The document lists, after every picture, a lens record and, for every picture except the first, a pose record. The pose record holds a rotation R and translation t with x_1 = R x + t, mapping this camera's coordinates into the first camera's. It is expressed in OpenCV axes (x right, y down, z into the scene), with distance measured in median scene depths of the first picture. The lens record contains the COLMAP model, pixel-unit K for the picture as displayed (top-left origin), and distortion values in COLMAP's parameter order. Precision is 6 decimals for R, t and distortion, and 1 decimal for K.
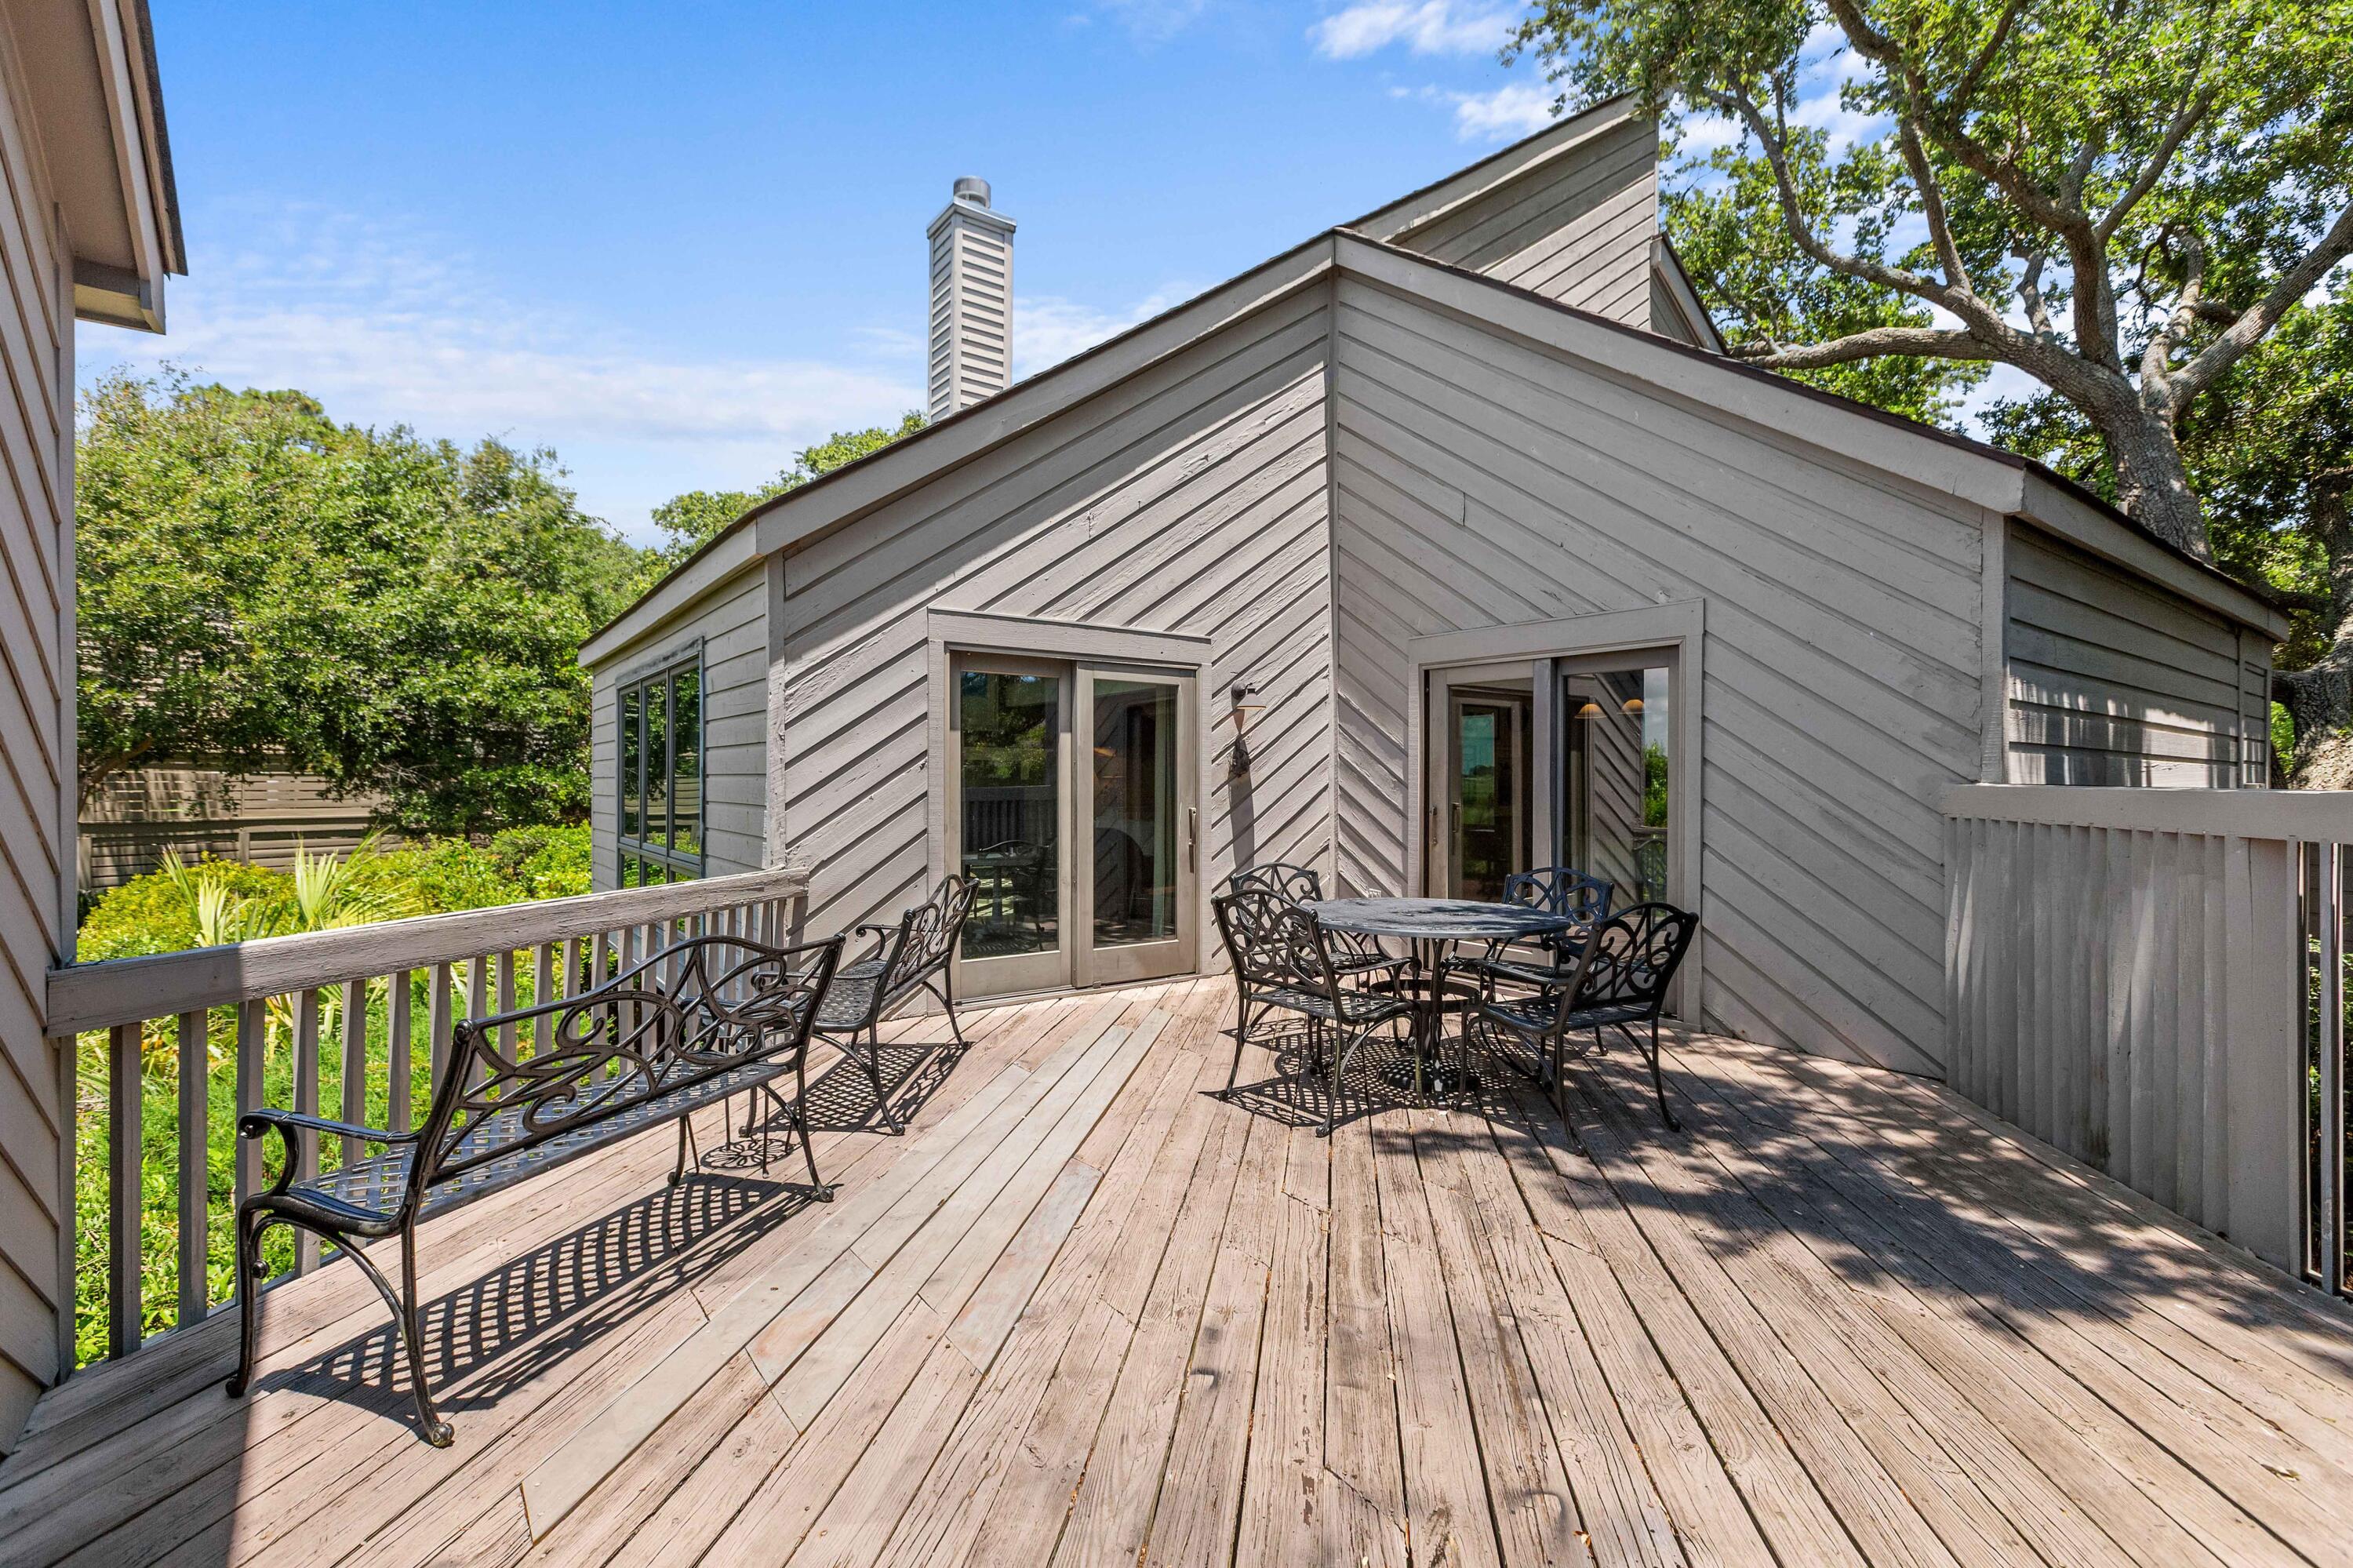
lens RADIAL K [[1069.0, 0, 1221.1], [0, 1069.0, 766.7], [0, 0, 1]] dist [0.004585, -0.002996]
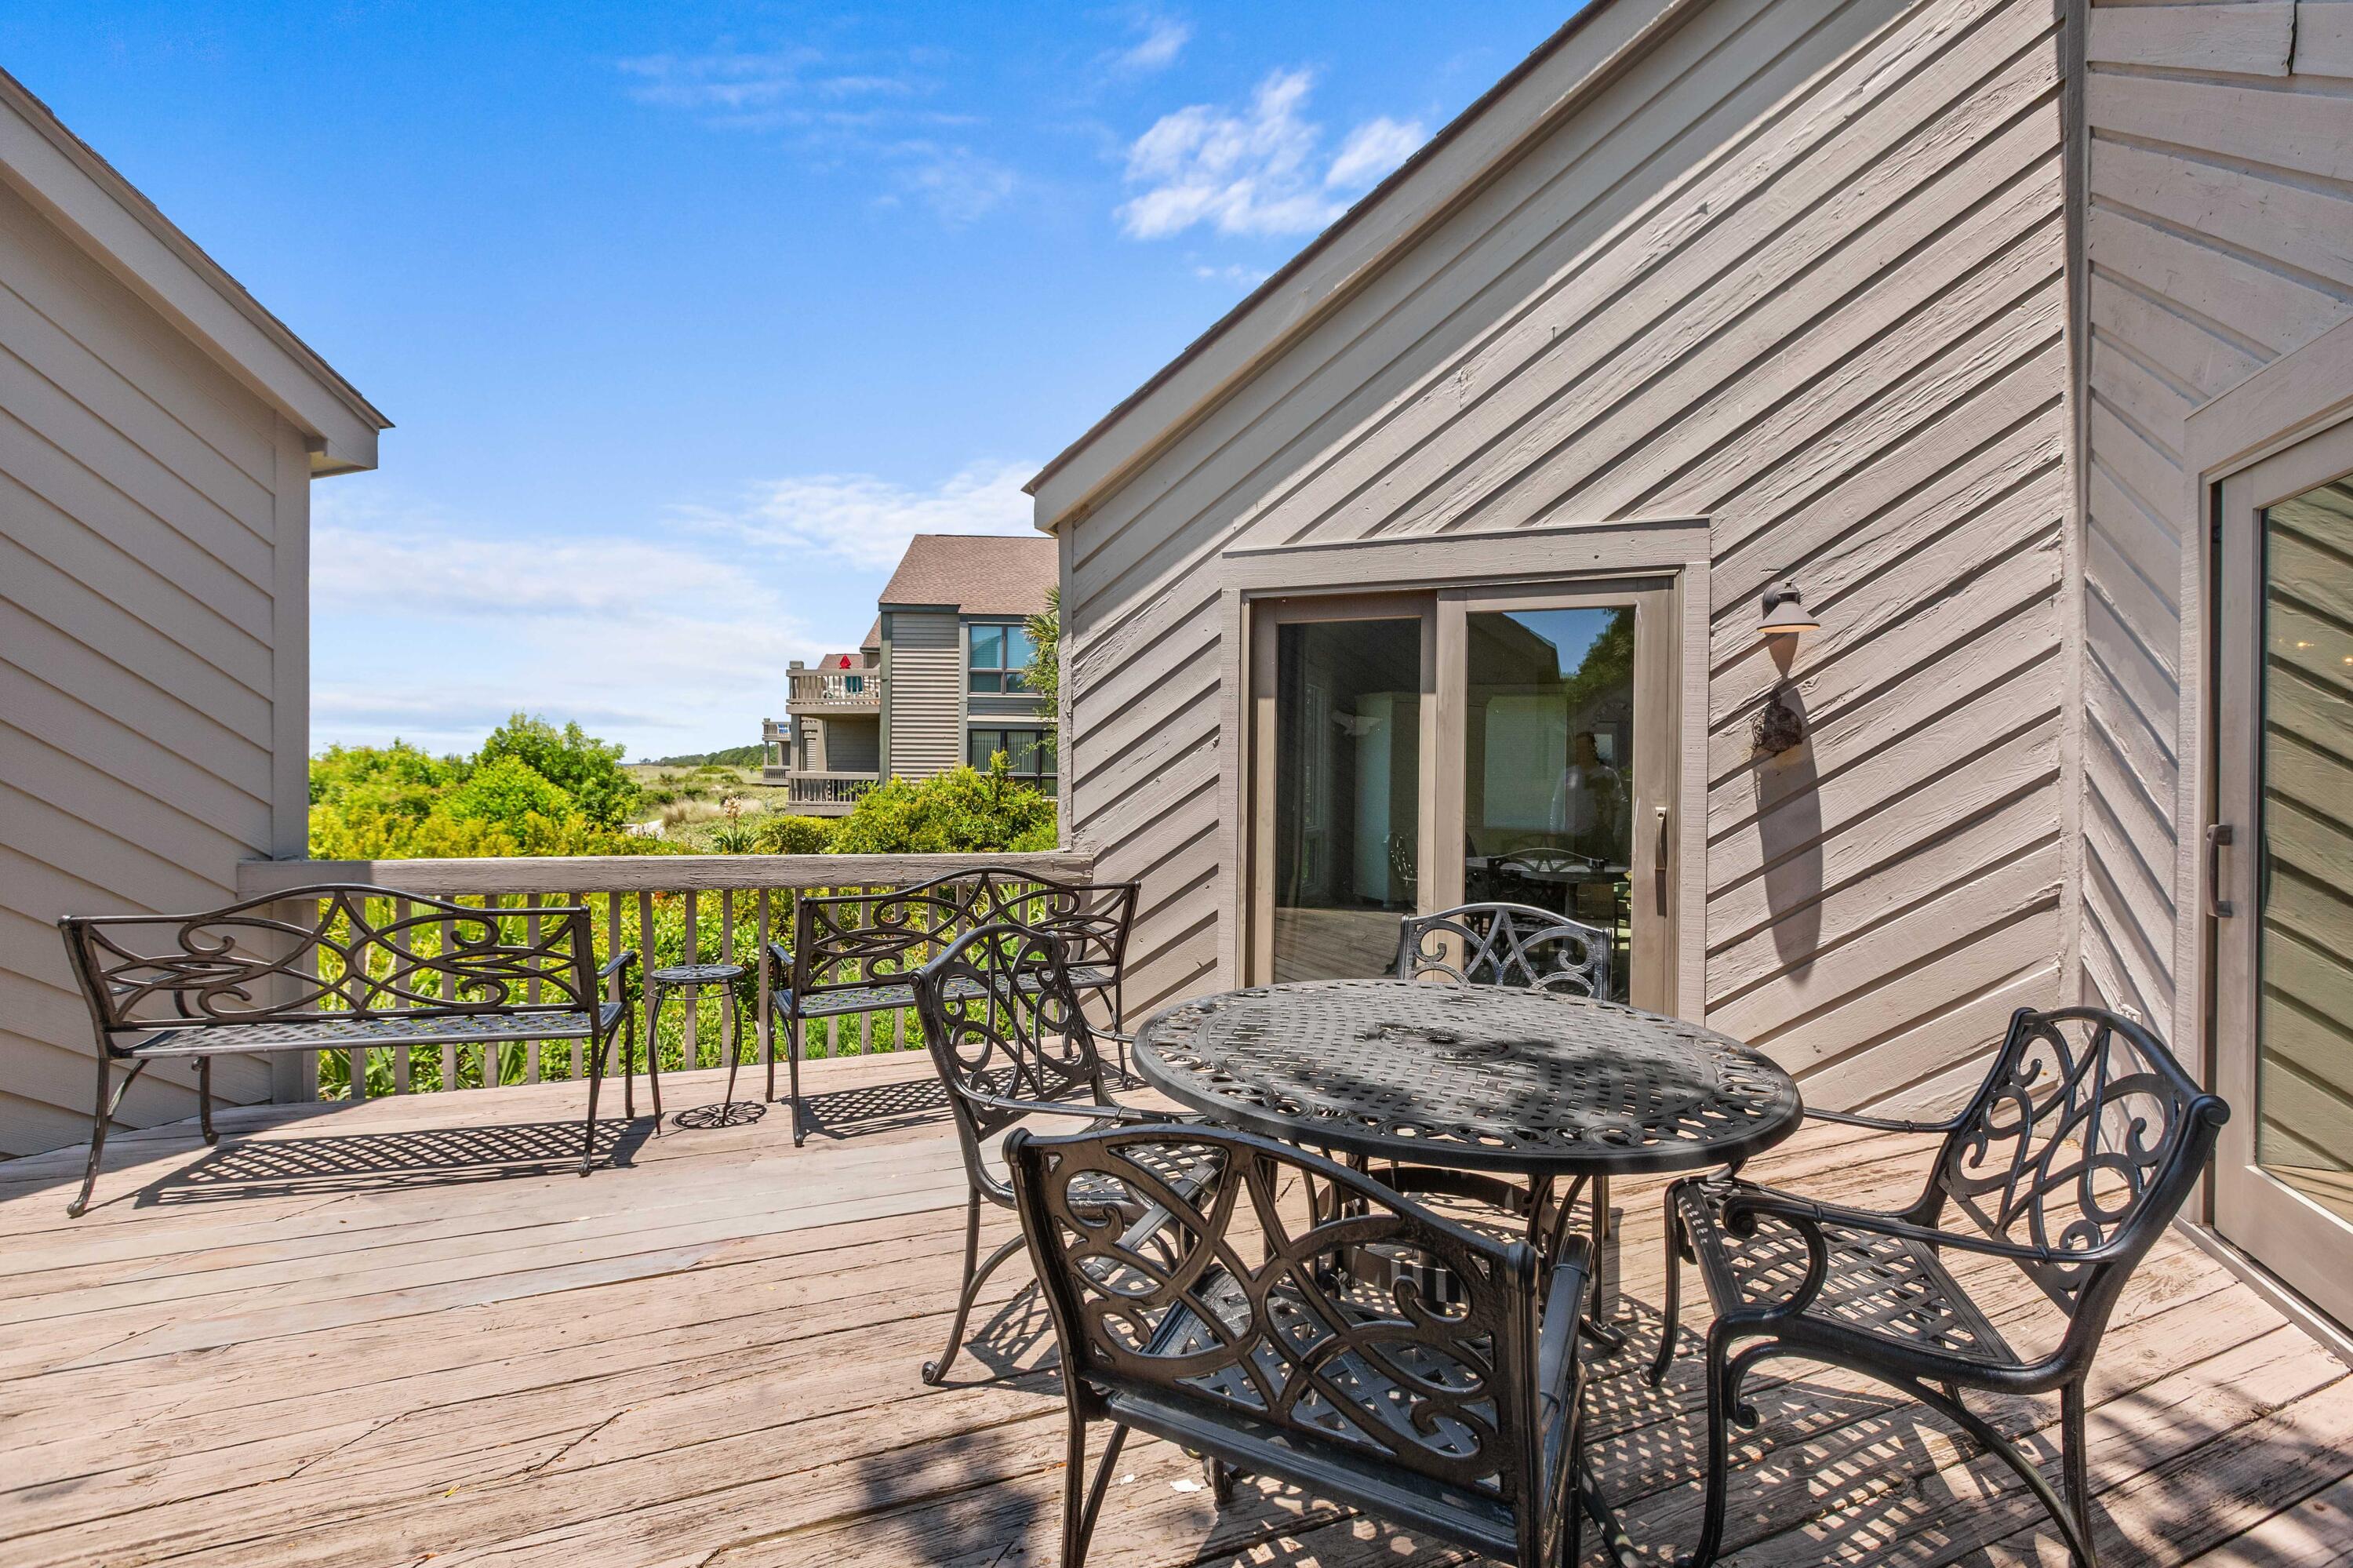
lens RADIAL K [[1069.0, 0, 1220.1], [0, 1069.0, 766.6], [0, 0, 1]] dist [0.004585, -0.002996]
pose [[0.489071, -0.004484, -0.872232, 0.443150], [0.002229, 0.999990, -0.003891, 0.020512], [0.872241, -0.000041, 0.489077, 0.587318]]
